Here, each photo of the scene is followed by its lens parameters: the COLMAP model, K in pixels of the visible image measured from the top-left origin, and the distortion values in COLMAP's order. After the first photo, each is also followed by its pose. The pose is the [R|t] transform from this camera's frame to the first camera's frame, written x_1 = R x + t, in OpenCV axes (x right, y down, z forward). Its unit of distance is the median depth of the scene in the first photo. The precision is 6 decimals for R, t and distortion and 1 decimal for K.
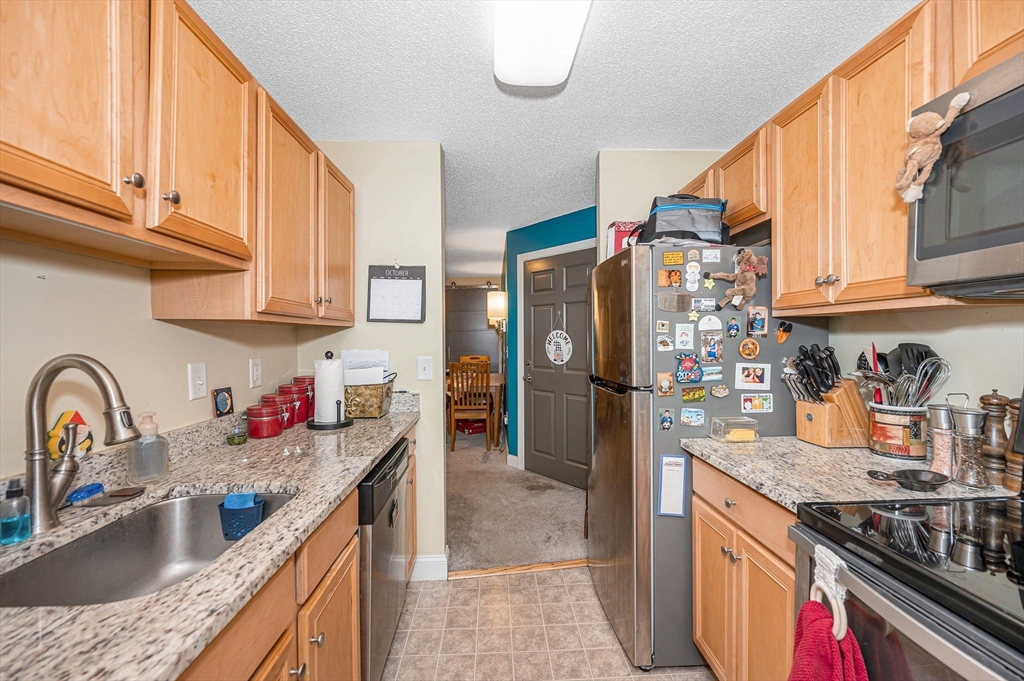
lens RADIAL K [[410.2, 0, 512.1], [0, 410.2, 335.2], [0, 0, 1]] dist [-0.001322, 0.000022]
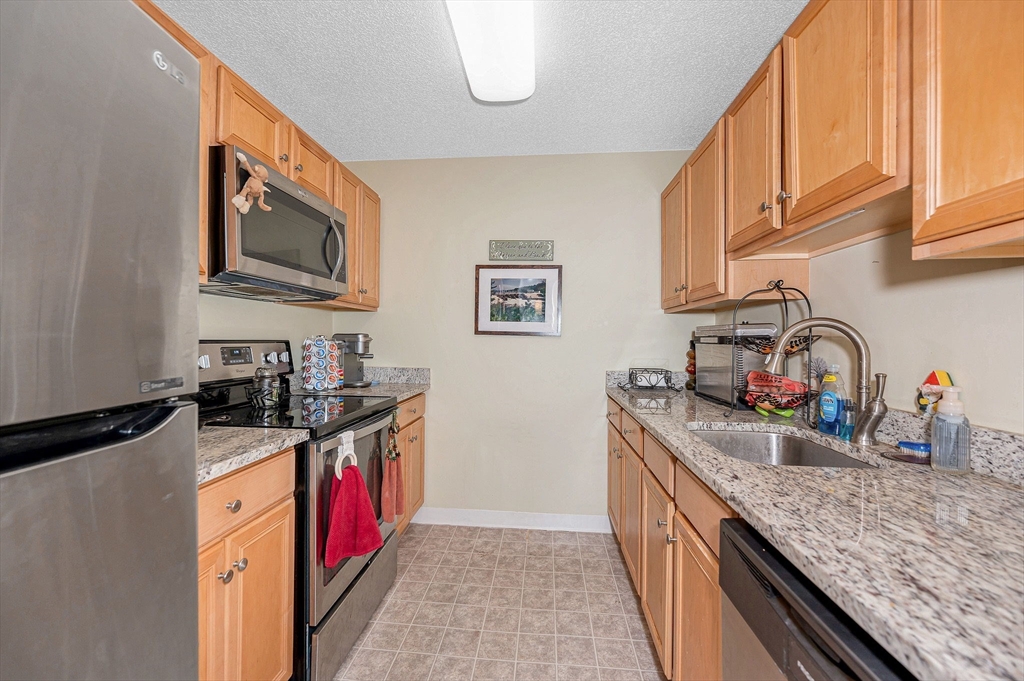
lens RADIAL K [[410.2, 0, 512.1], [0, 410.2, 335.2], [0, 0, 1]] dist [-0.001322, 0.000022]
pose [[-0.989593, -0.002696, 0.143873, -0.148779], [-0.004920, 0.999874, -0.015106, 0.113683], [-0.143814, -0.015657, -0.989481, 2.213084]]
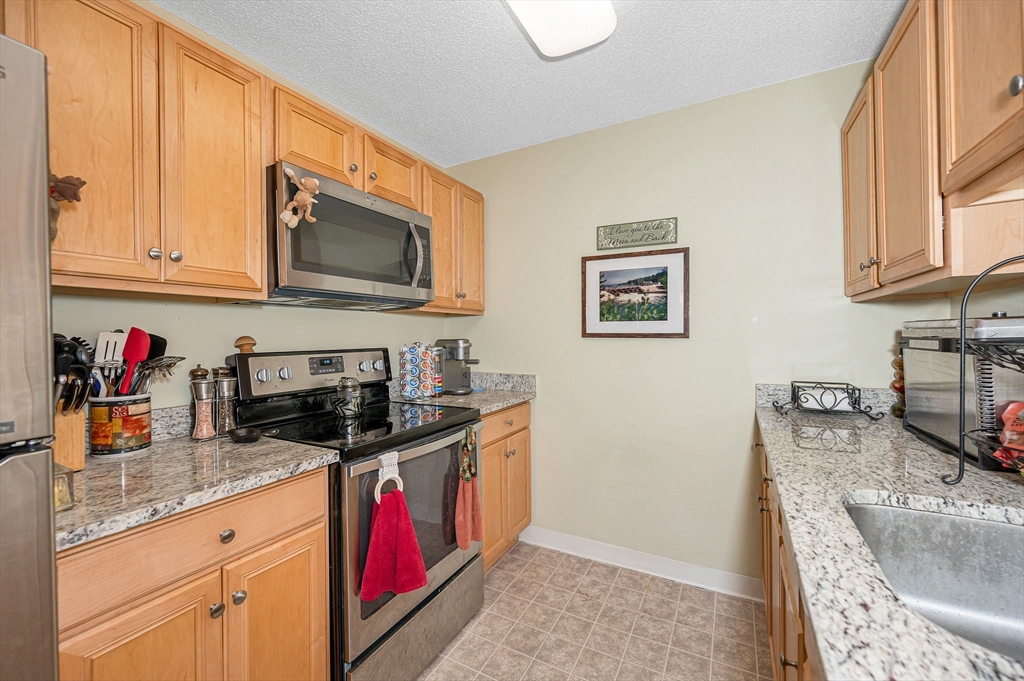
lens RADIAL K [[410.2, 0, 512.1], [0, 410.2, 335.2], [0, 0, 1]] dist [-0.001322, 0.000022]
pose [[-0.853447, 0.015181, 0.520959, -0.406083], [0.012403, 0.999884, -0.008818, 0.070374], [-0.521032, -0.001064, -0.853536, 1.770018]]
